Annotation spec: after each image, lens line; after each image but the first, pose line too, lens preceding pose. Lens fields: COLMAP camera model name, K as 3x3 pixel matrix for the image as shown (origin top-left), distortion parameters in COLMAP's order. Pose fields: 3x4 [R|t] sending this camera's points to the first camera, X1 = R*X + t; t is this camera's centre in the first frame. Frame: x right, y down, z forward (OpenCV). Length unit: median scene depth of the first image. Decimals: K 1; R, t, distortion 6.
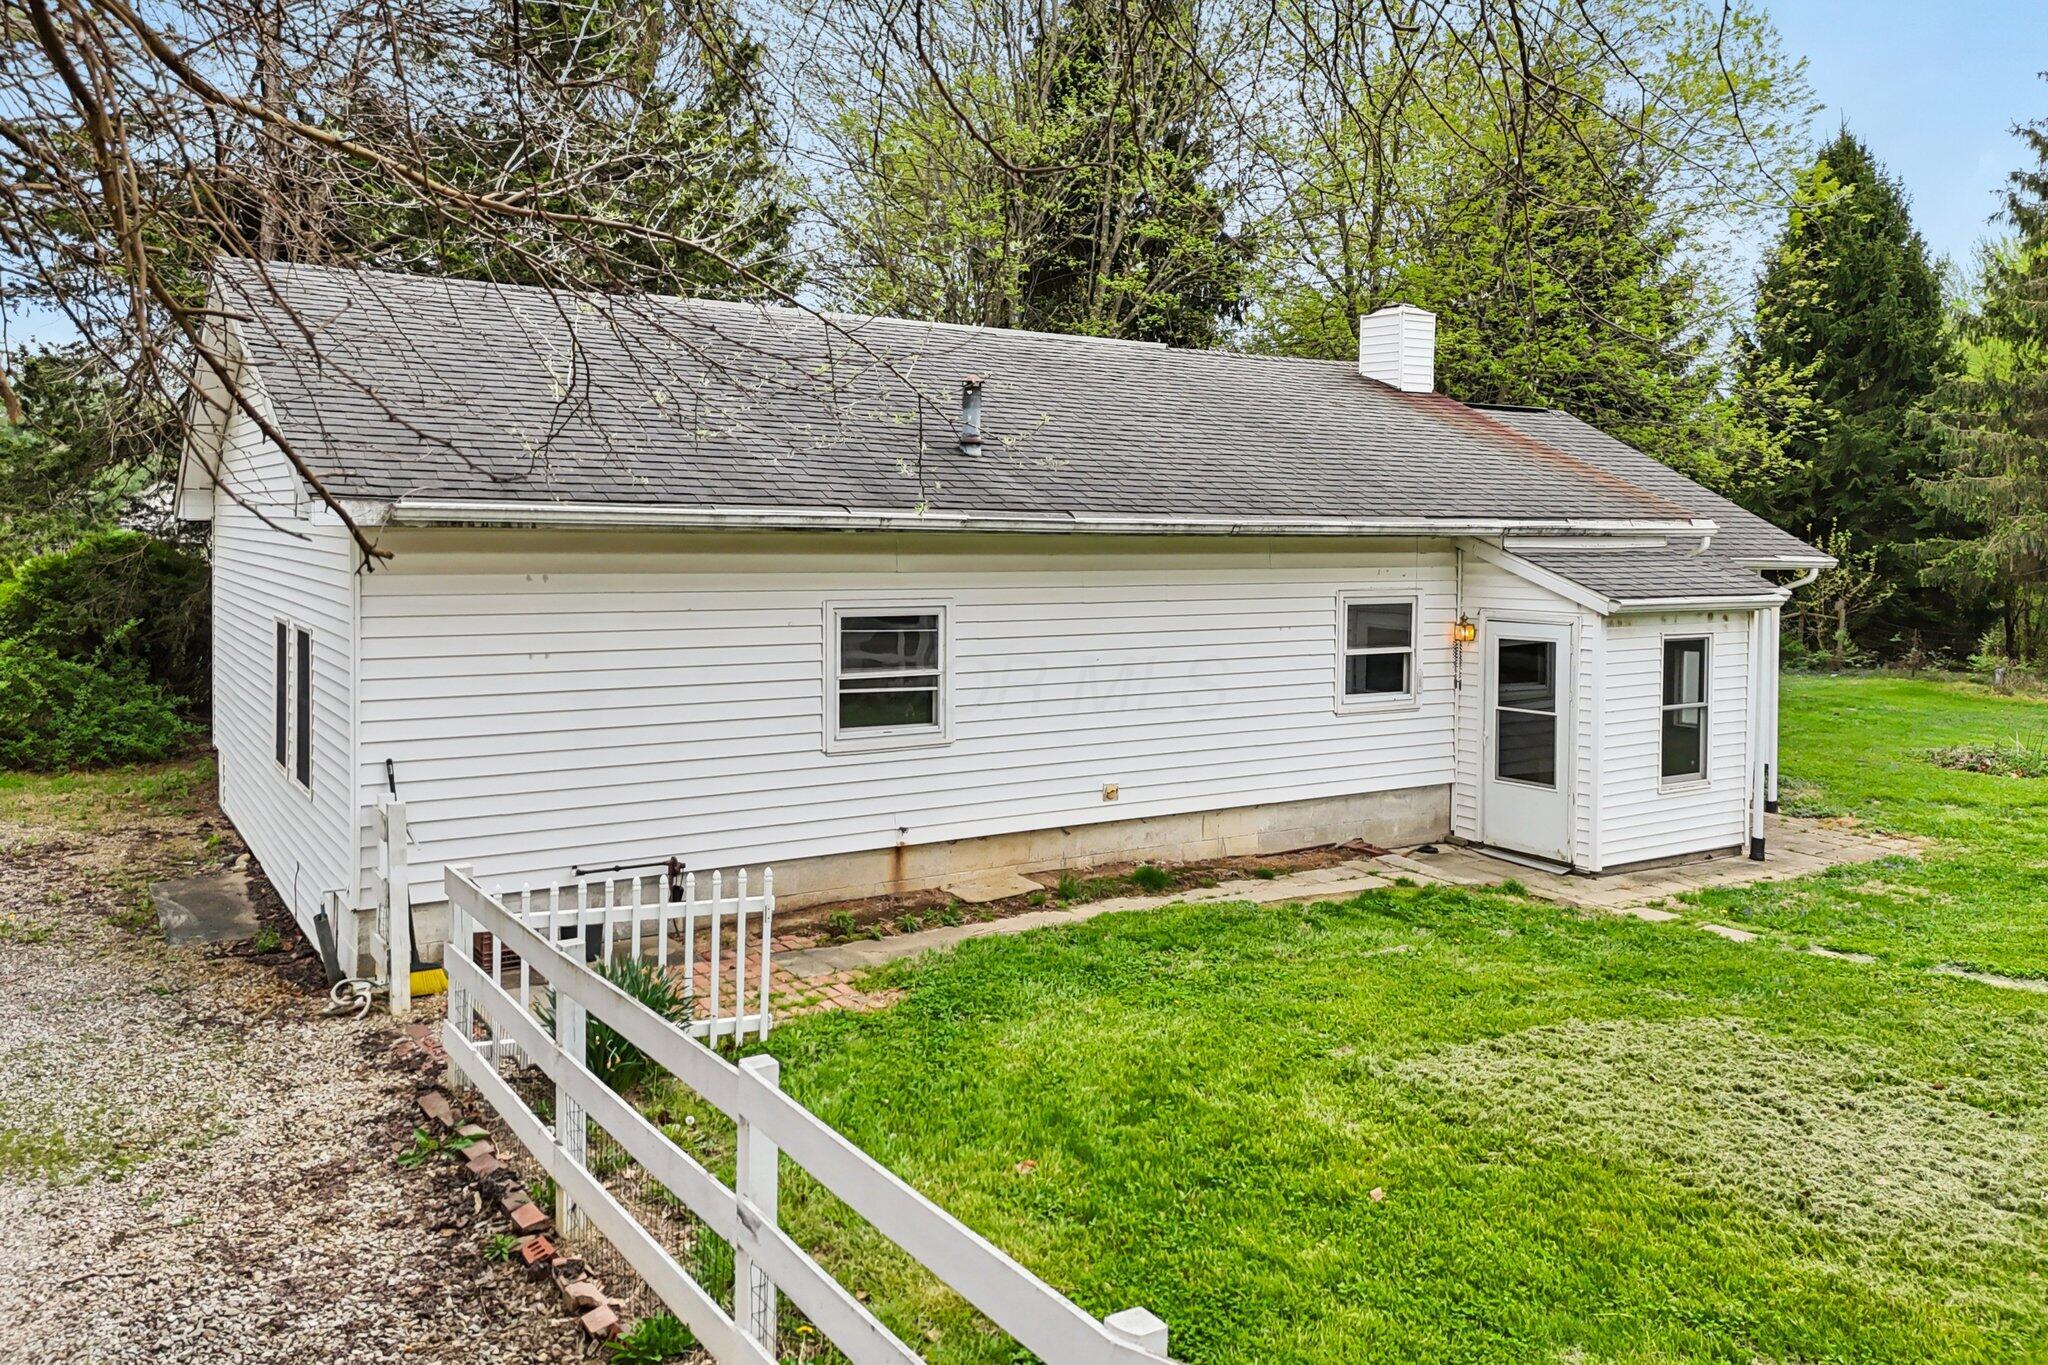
lens RADIAL K [[1550.0, 0, 1019.6], [0, 1550.0, 576.1], [0, 0, 1]] dist [0.075826, -0.124605]
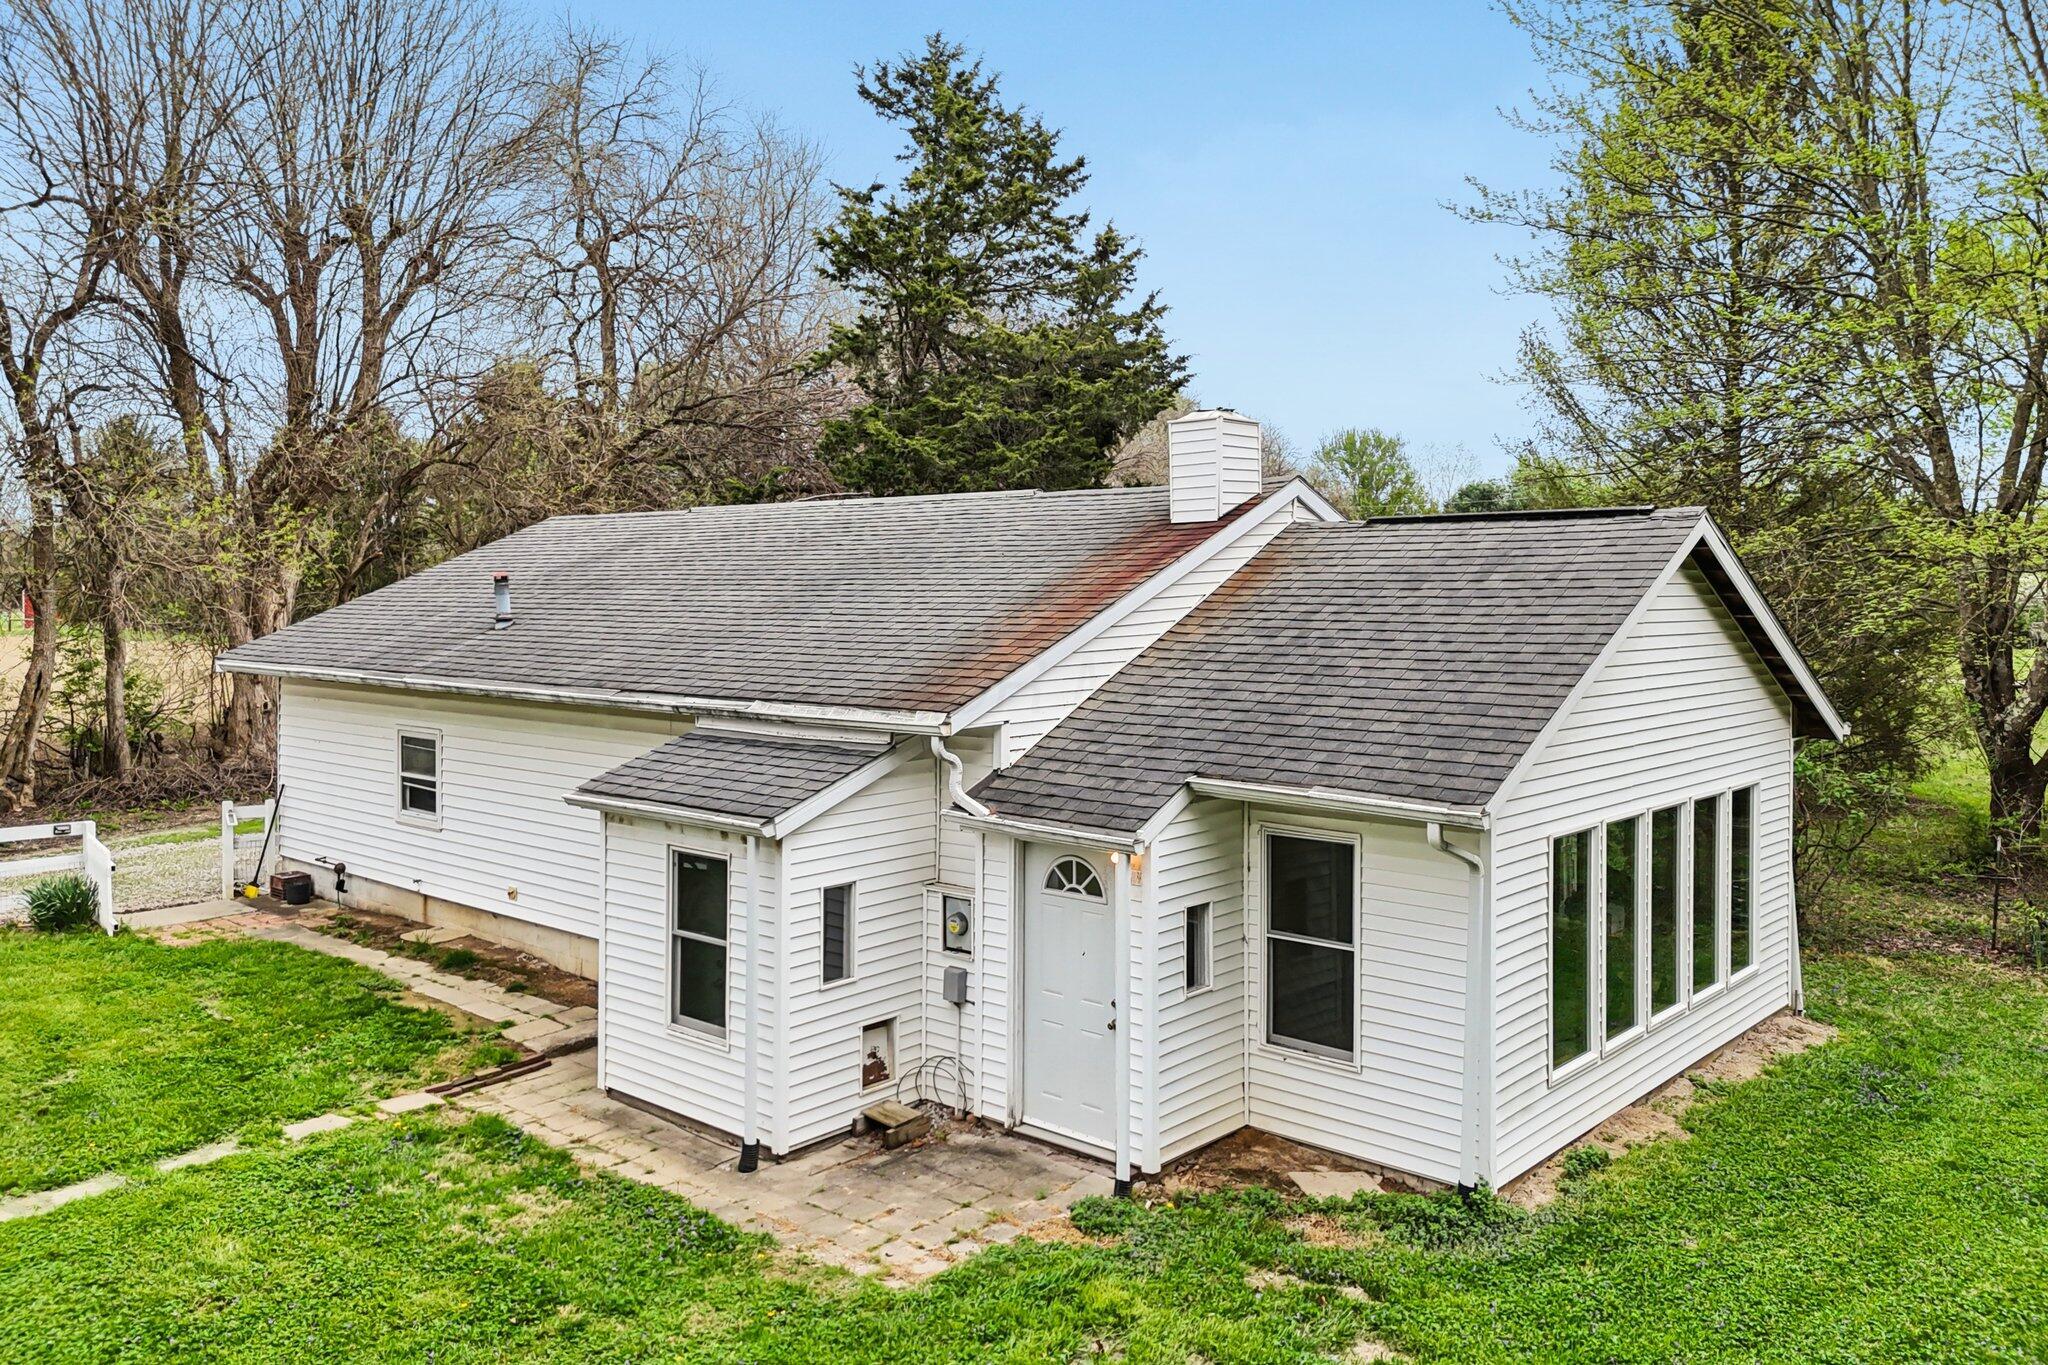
lens RADIAL K [[1550.0, 0, 1019.6], [0, 1550.0, 576.1], [0, 0, 1]] dist [0.075826, -0.124605]
pose [[0.261376, -0.012571, -0.965155, 1.428764], [-0.023856, 0.999526, -0.019479, -0.107523], [0.964942, 0.028116, 0.260952, 1.075295]]
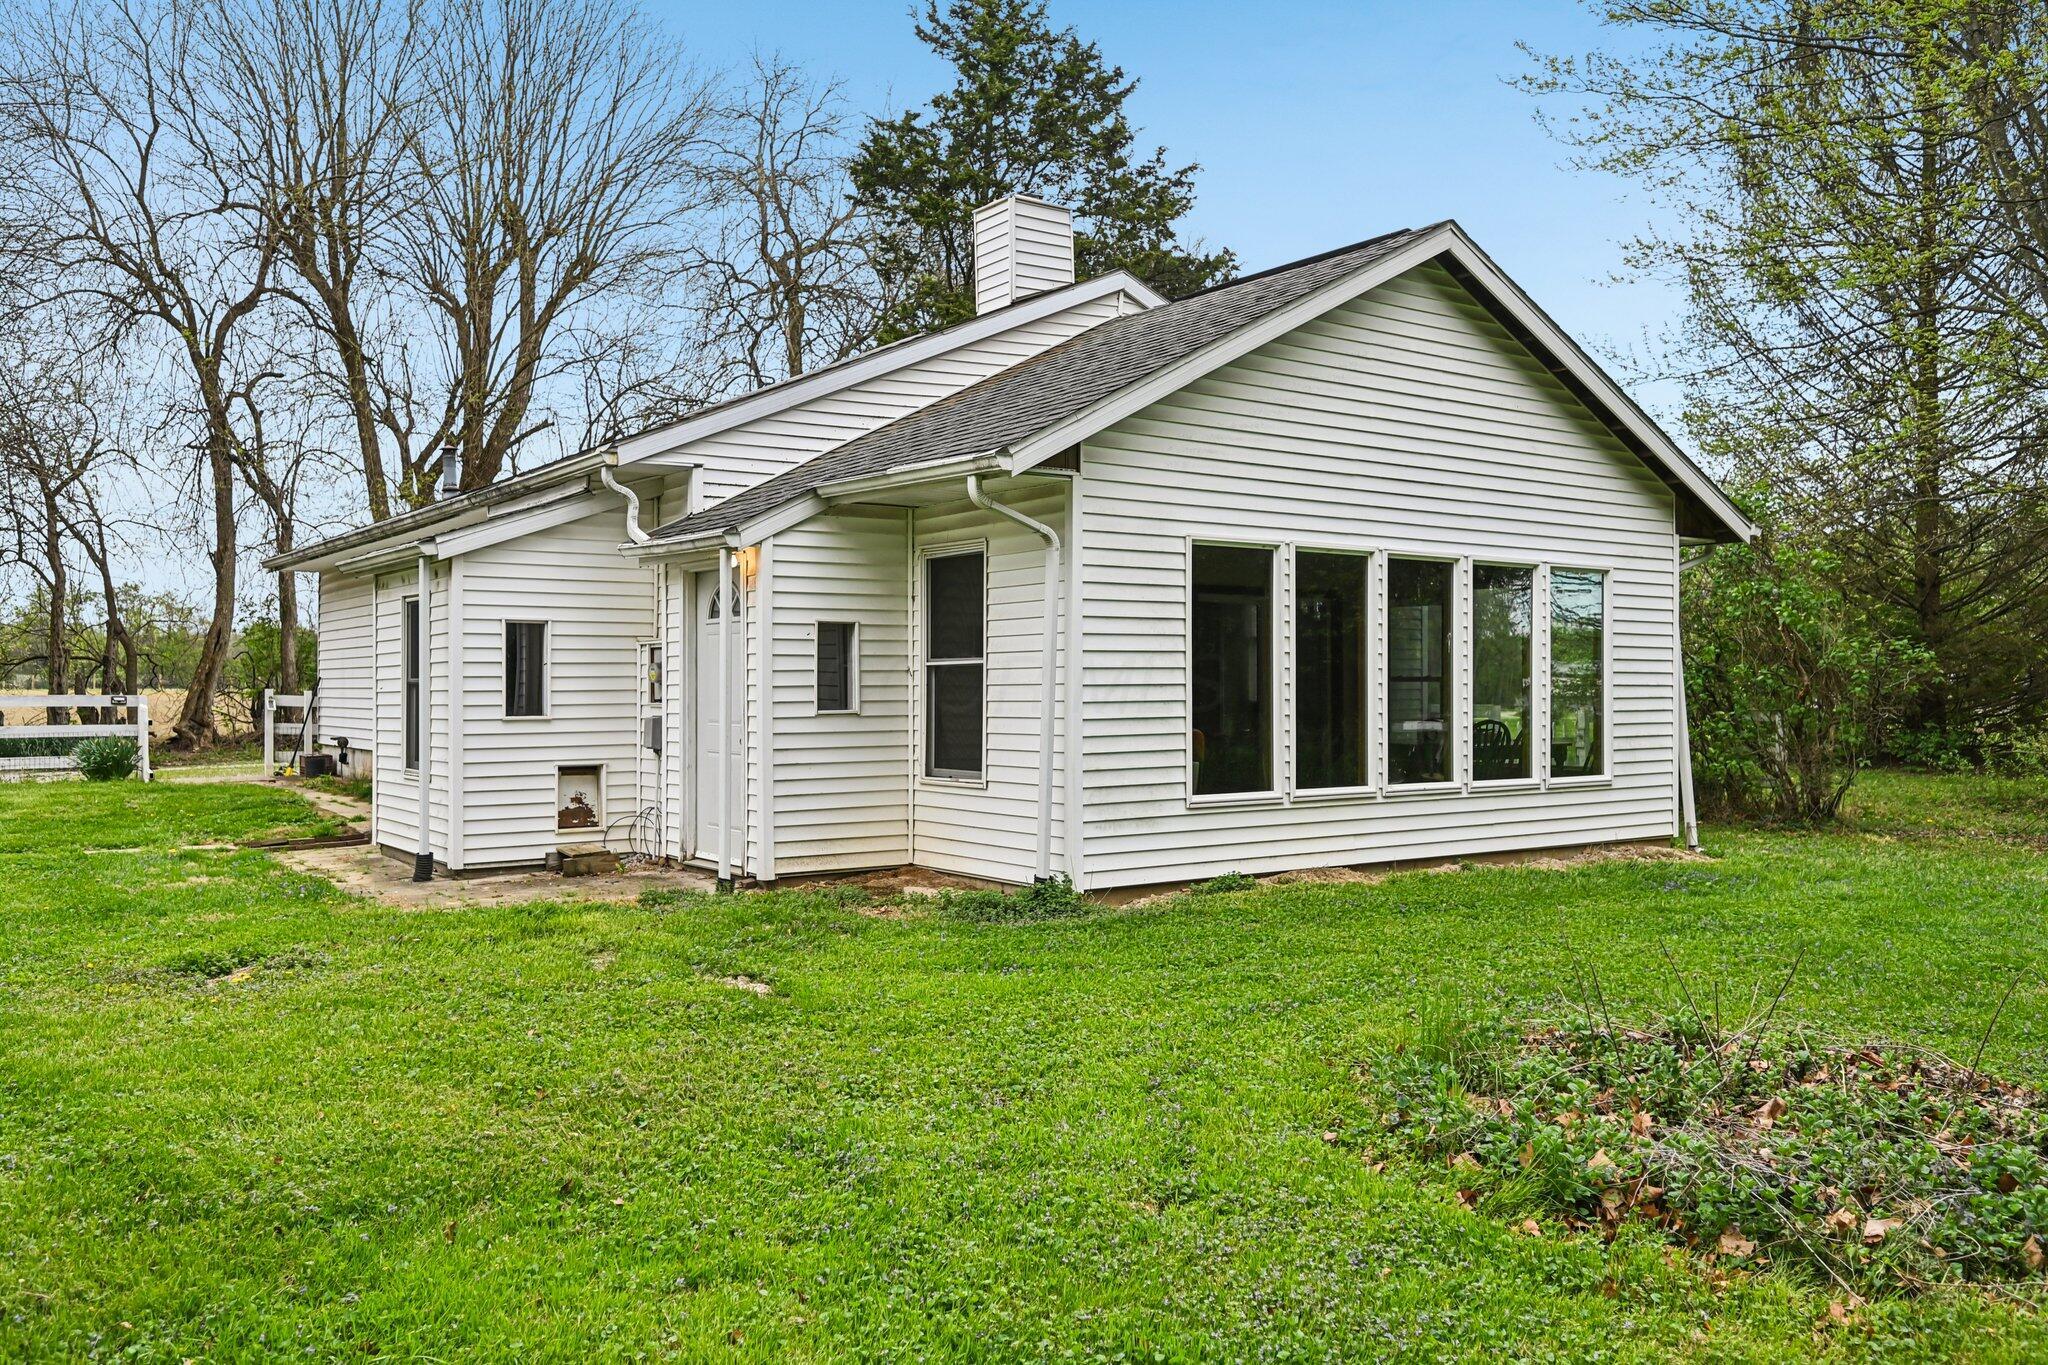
lens RADIAL K [[1619.0, 0, 1026.8], [0, 1619.0, 642.3], [0, 0, 1]] dist [-0.066236, 0.001218]
pose [[0.048656, -0.032769, -0.998278, 1.487763], [-0.021782, 0.999189, -0.033861, 0.100959], [0.998578, 0.023392, 0.047902, 1.475765]]
